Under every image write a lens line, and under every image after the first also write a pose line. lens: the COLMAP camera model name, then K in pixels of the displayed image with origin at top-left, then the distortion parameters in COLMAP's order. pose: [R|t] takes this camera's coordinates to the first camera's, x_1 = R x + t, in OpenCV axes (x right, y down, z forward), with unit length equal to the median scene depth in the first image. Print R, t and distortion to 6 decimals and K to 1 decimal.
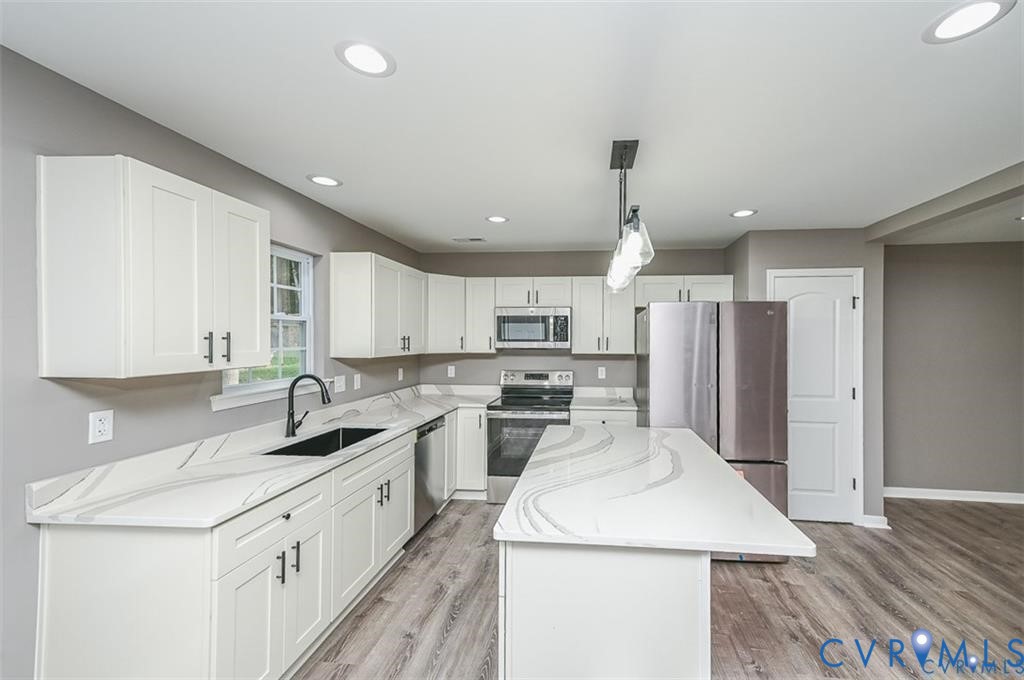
lens RADIAL K [[395.6, 0, 512.0], [0, 395.6, 340.0], [0, 0, 1]] dist [0.032010, -0.000014]
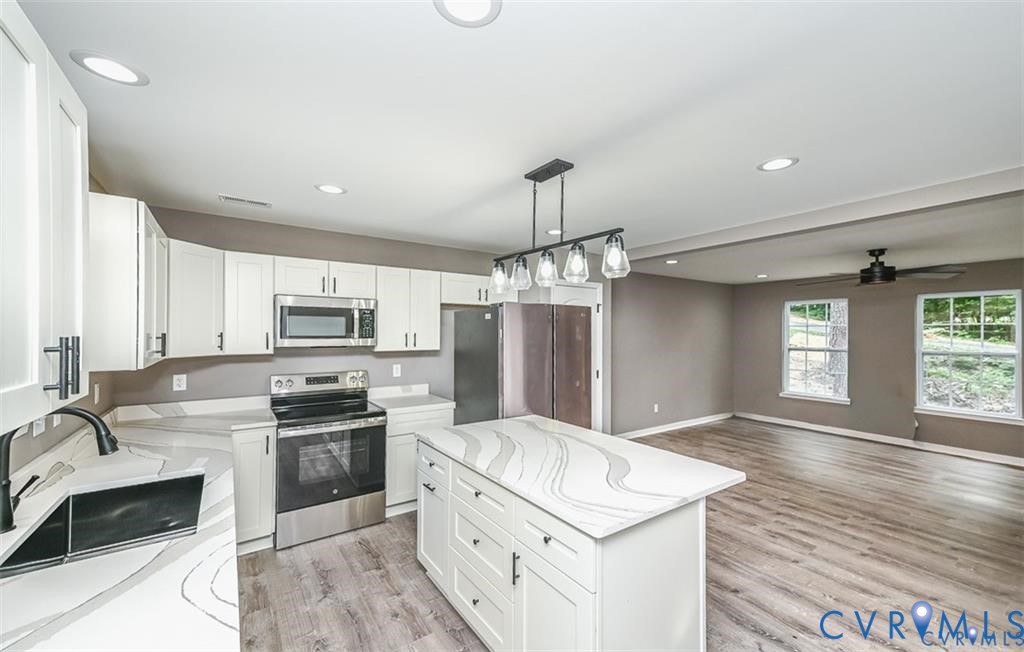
lens RADIAL K [[418.4, 0, 512.4], [0, 418.4, 331.8], [0, 0, 1]] dist [0.045518, 0.000075]
pose [[0.777169, -0.001207, 0.629291, -0.211681], [0.002161, 0.999997, -0.000751, -0.008654], [-0.629289, 0.001944, 0.777169, 0.065519]]
